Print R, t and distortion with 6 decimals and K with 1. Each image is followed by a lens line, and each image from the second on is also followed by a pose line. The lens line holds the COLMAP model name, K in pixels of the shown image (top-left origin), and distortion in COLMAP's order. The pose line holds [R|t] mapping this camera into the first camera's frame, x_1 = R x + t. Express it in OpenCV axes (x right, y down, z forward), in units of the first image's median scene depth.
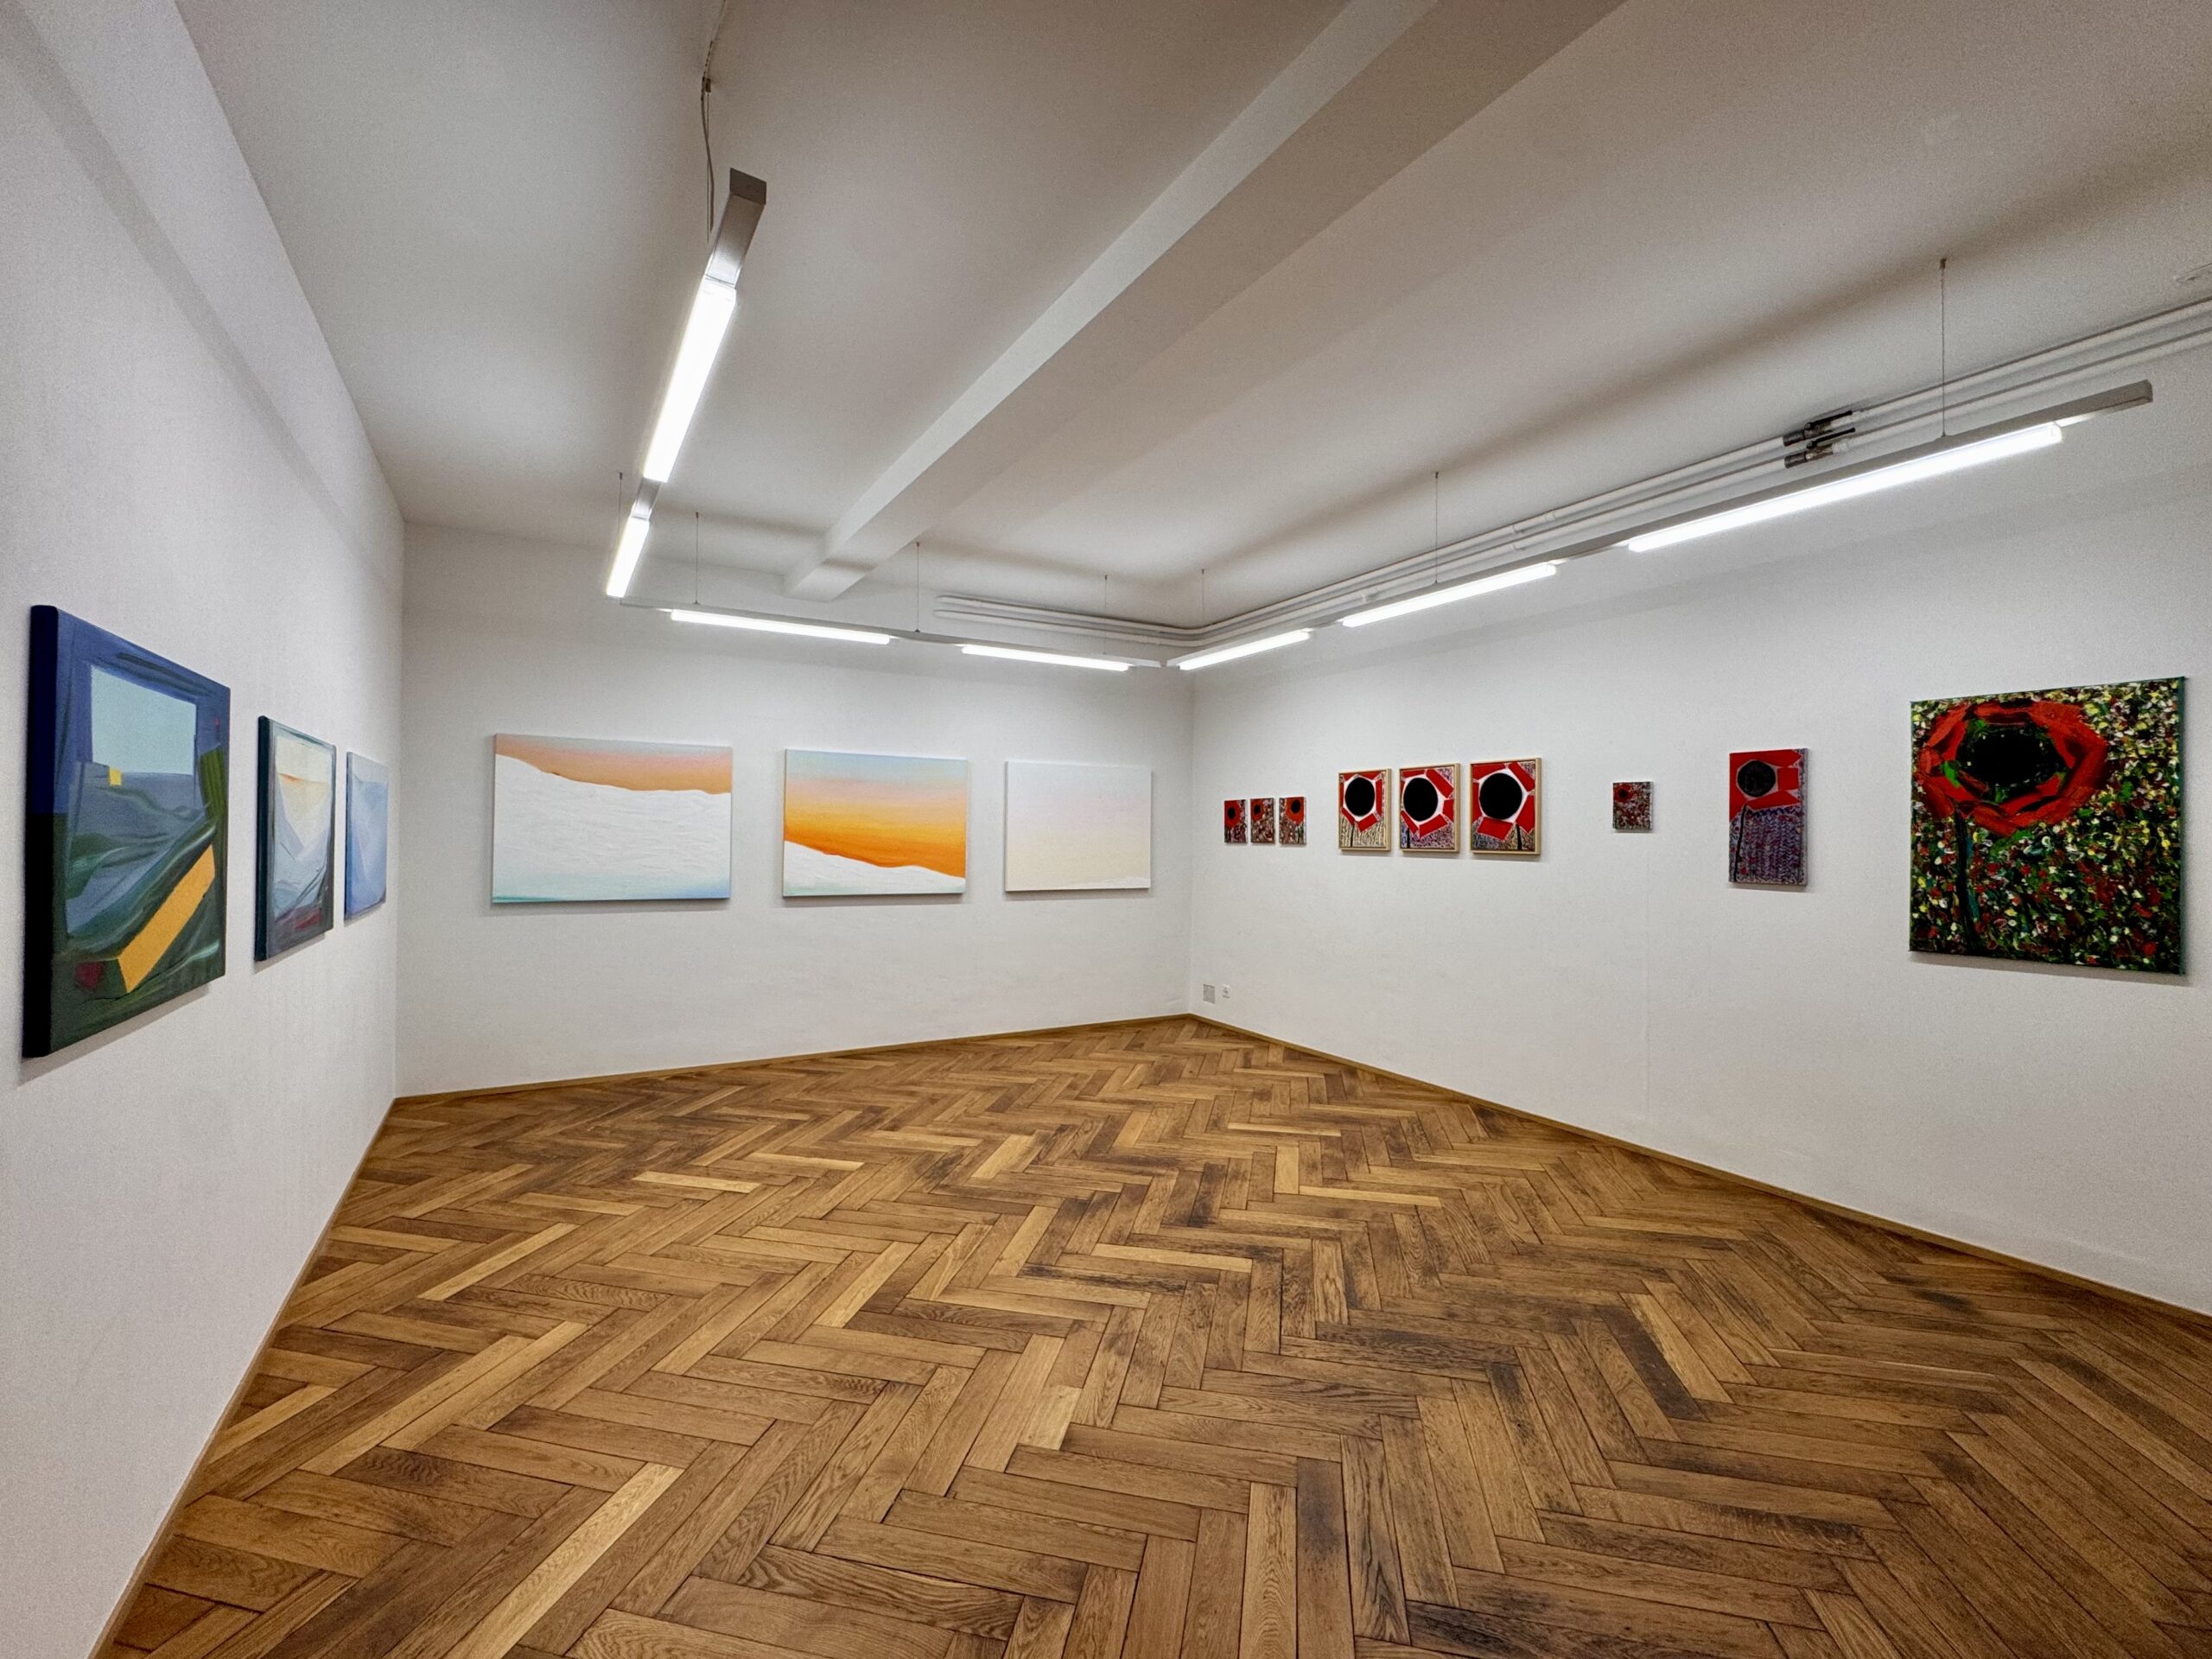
lens RADIAL K [[890.0, 0, 1107.5], [0, 890.0, 830.1], [0, 0, 1]] dist [0.001622, -0.000386]
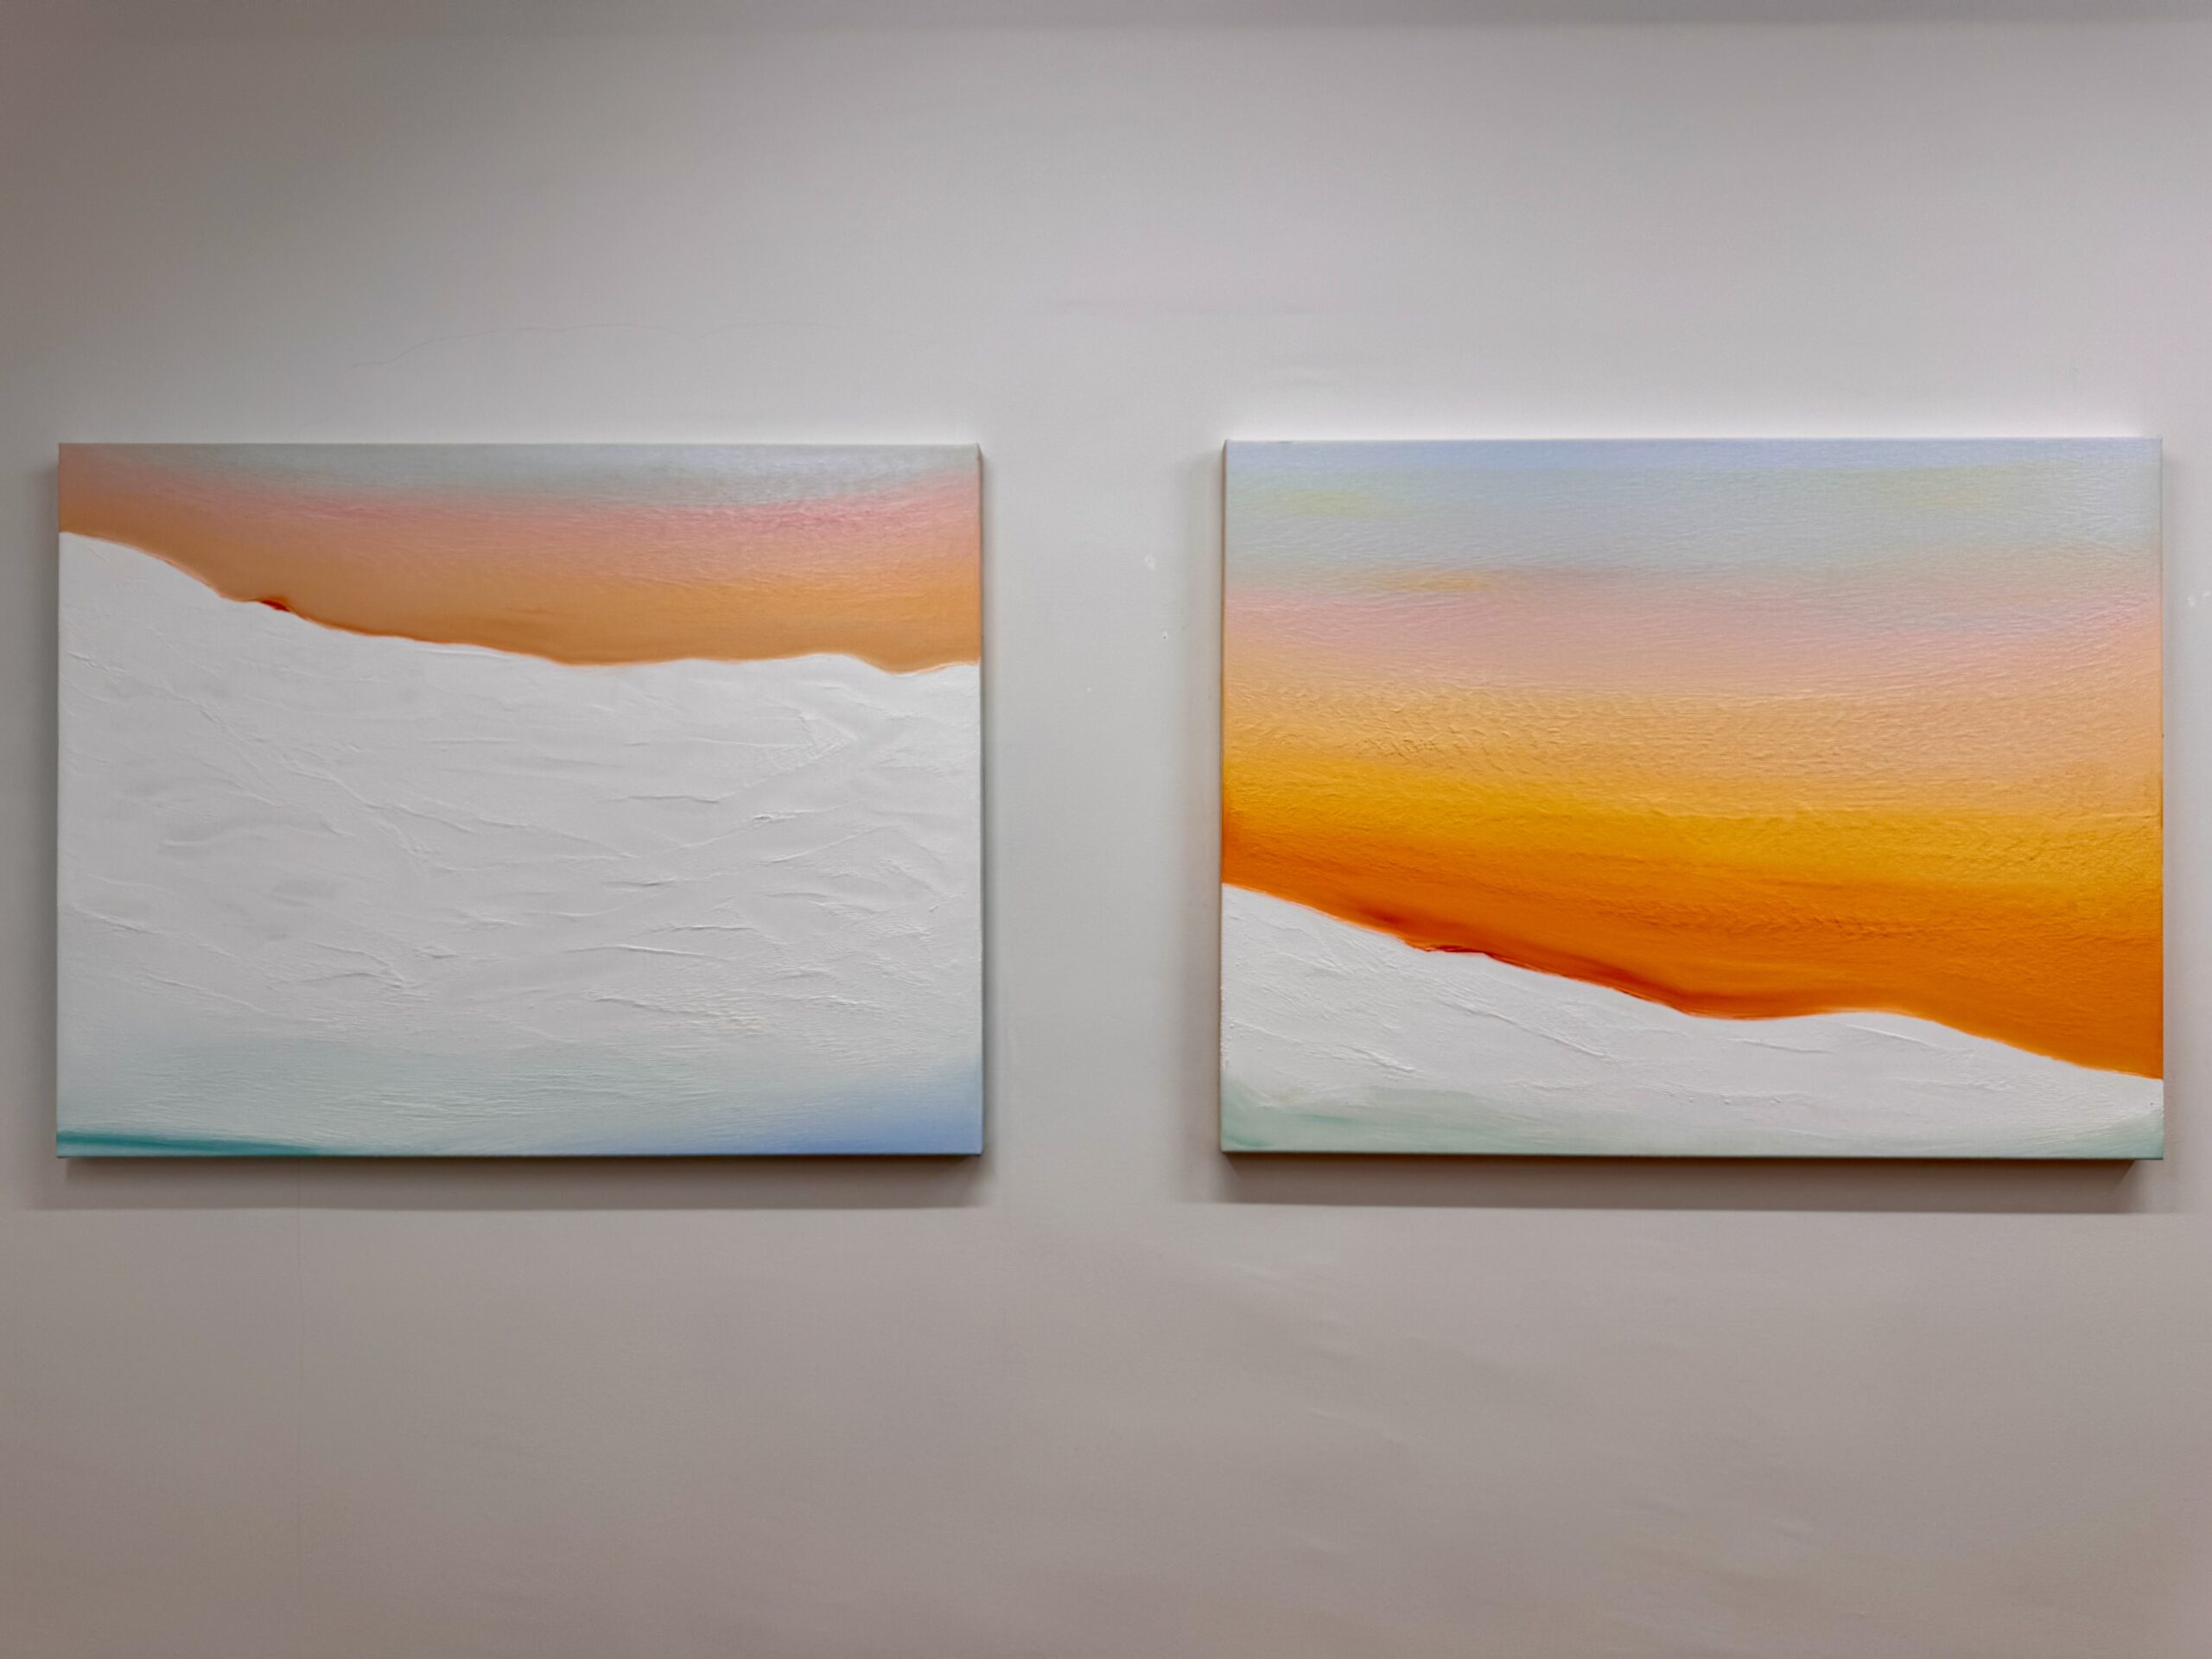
lens RADIAL K [[1564.1, 0, 1109.7], [0, 1564.1, 824.9], [0, 0, 1]] dist [0.074063, -0.090827]
pose [[0.866844, -0.017458, -0.498274, -0.317627], [0.014587, 0.999847, -0.009654, 0.002096], [0.498367, 0.001100, 0.866966, 1.045966]]
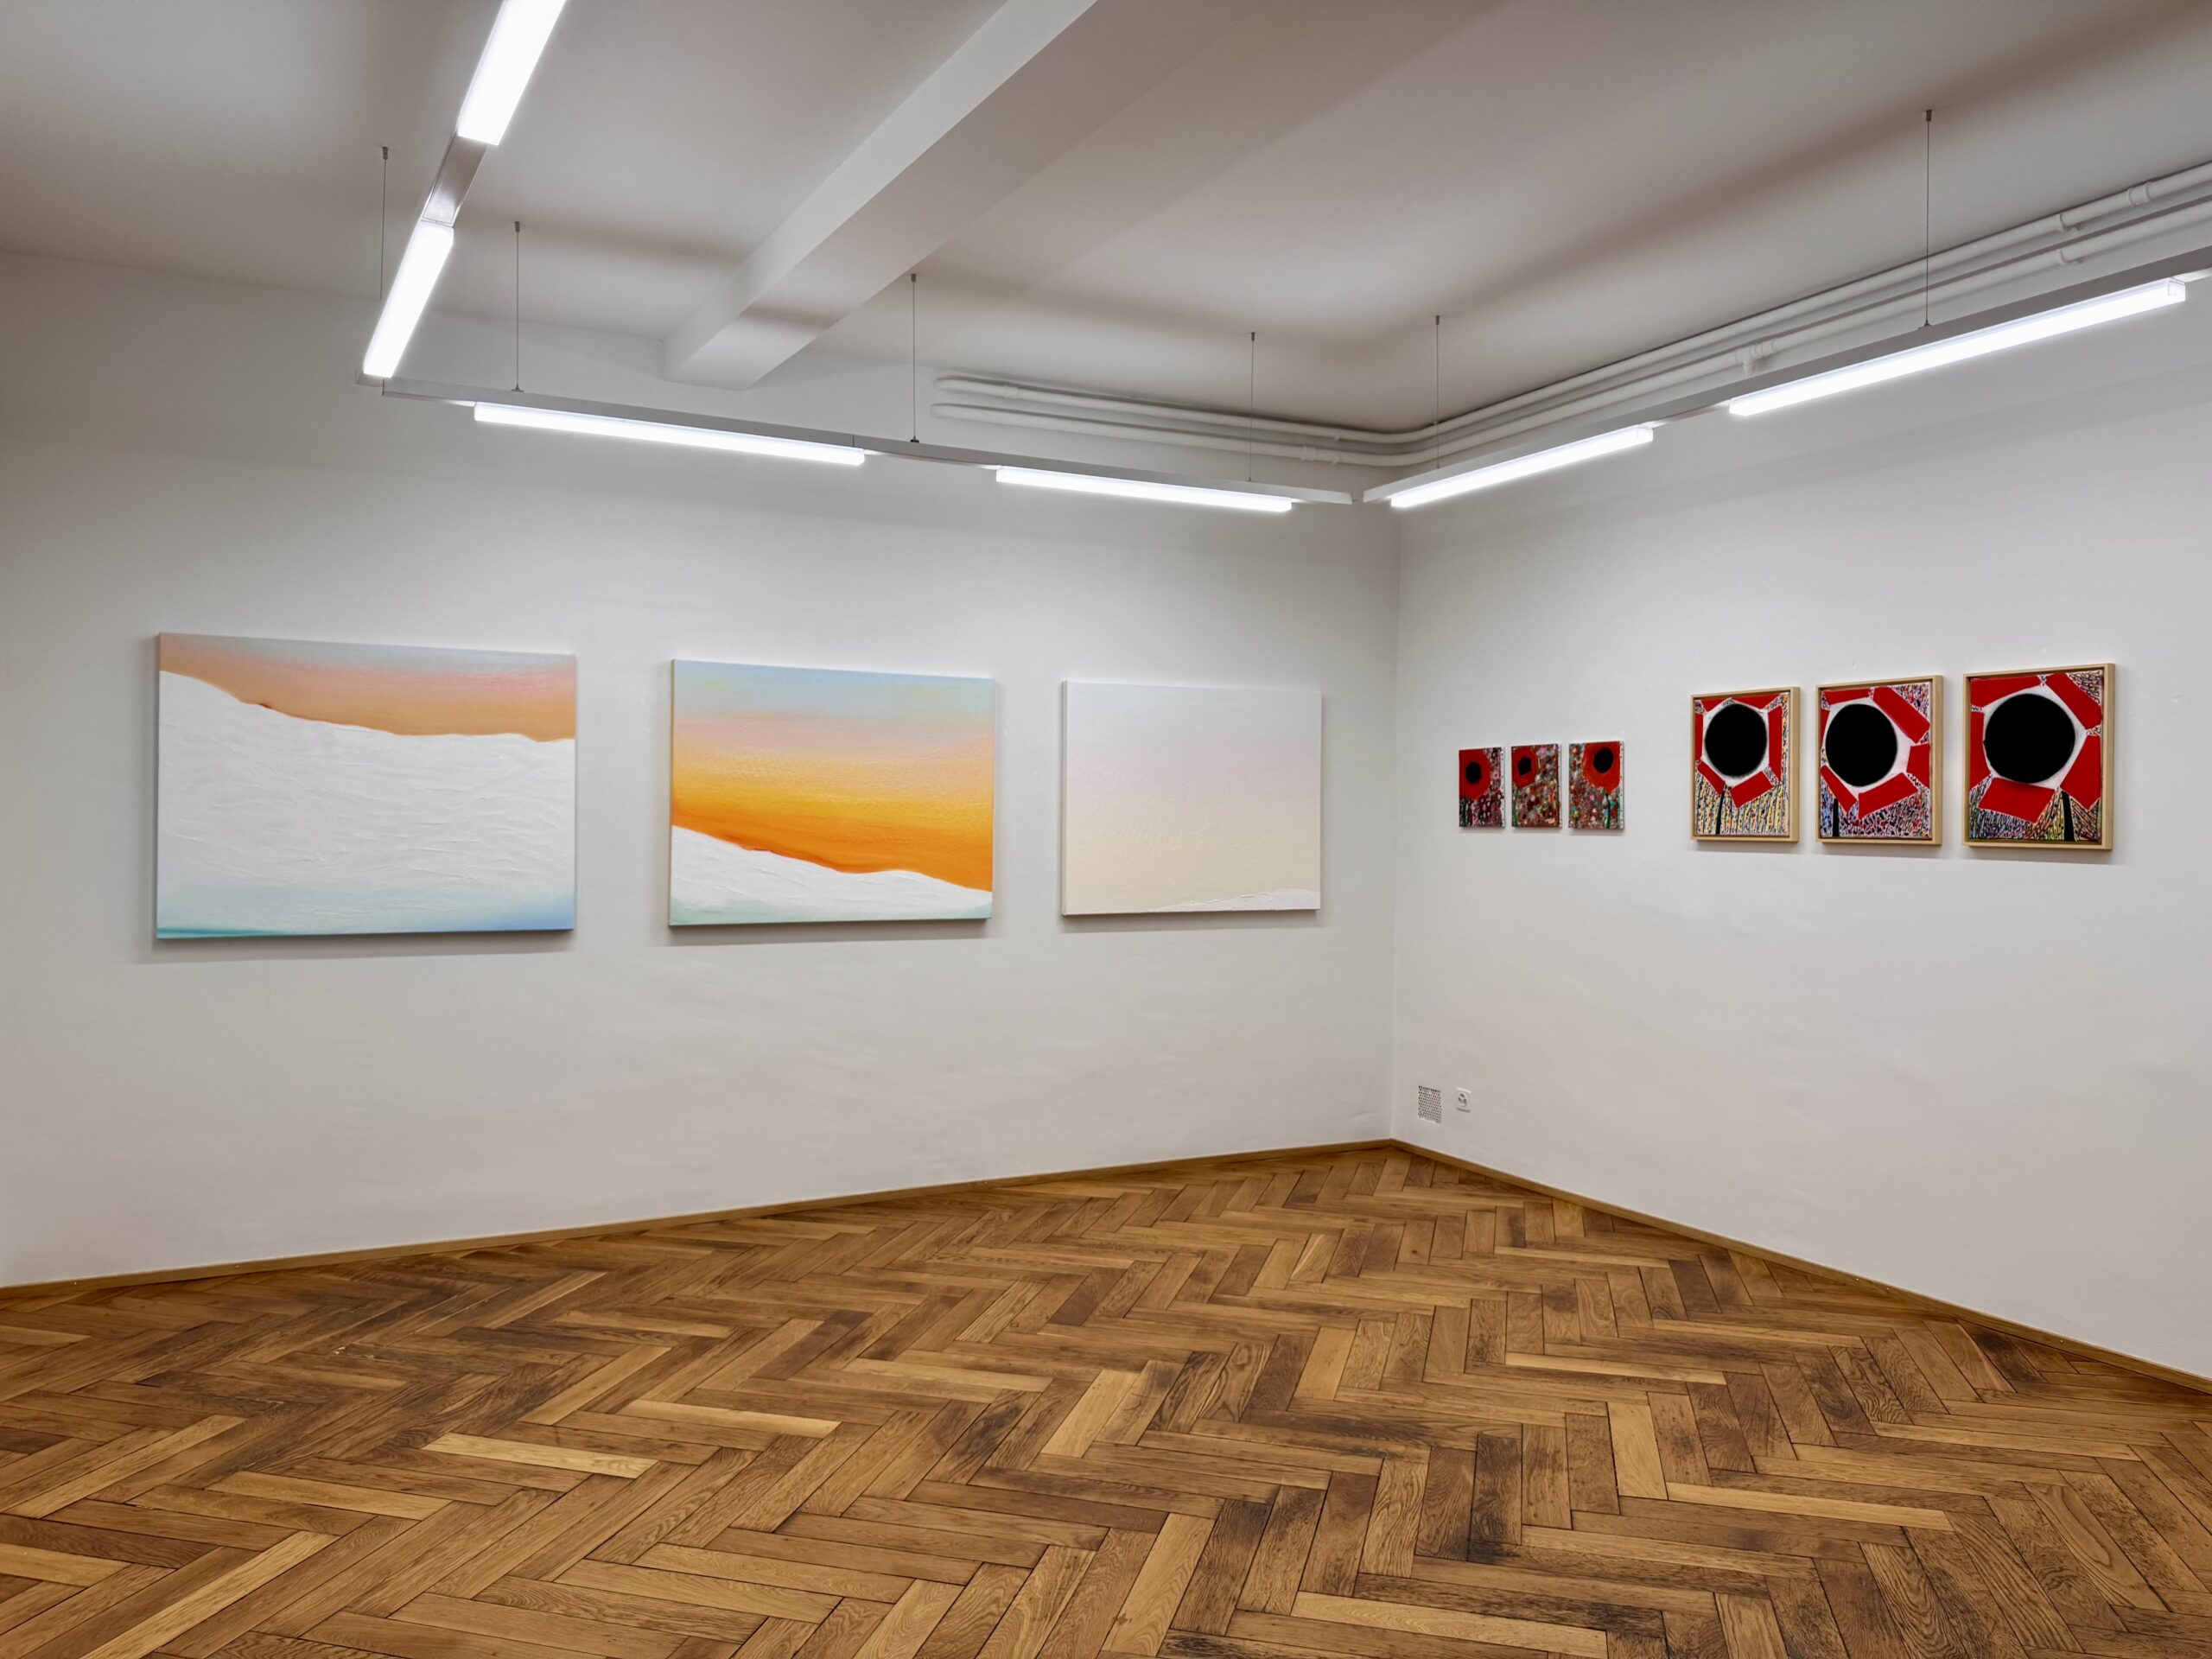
lens RADIAL K [[1564.1, 0, 1104.2], [0, 1564.1, 825.7], [0, 0, 1]] dist [0.074063, -0.090827]
pose [[0.998750, -0.001683, -0.049954, -0.071250], [0.002384, 0.999899, 0.013981, -0.001381], [0.049925, -0.014082, 0.998654, 0.059912]]
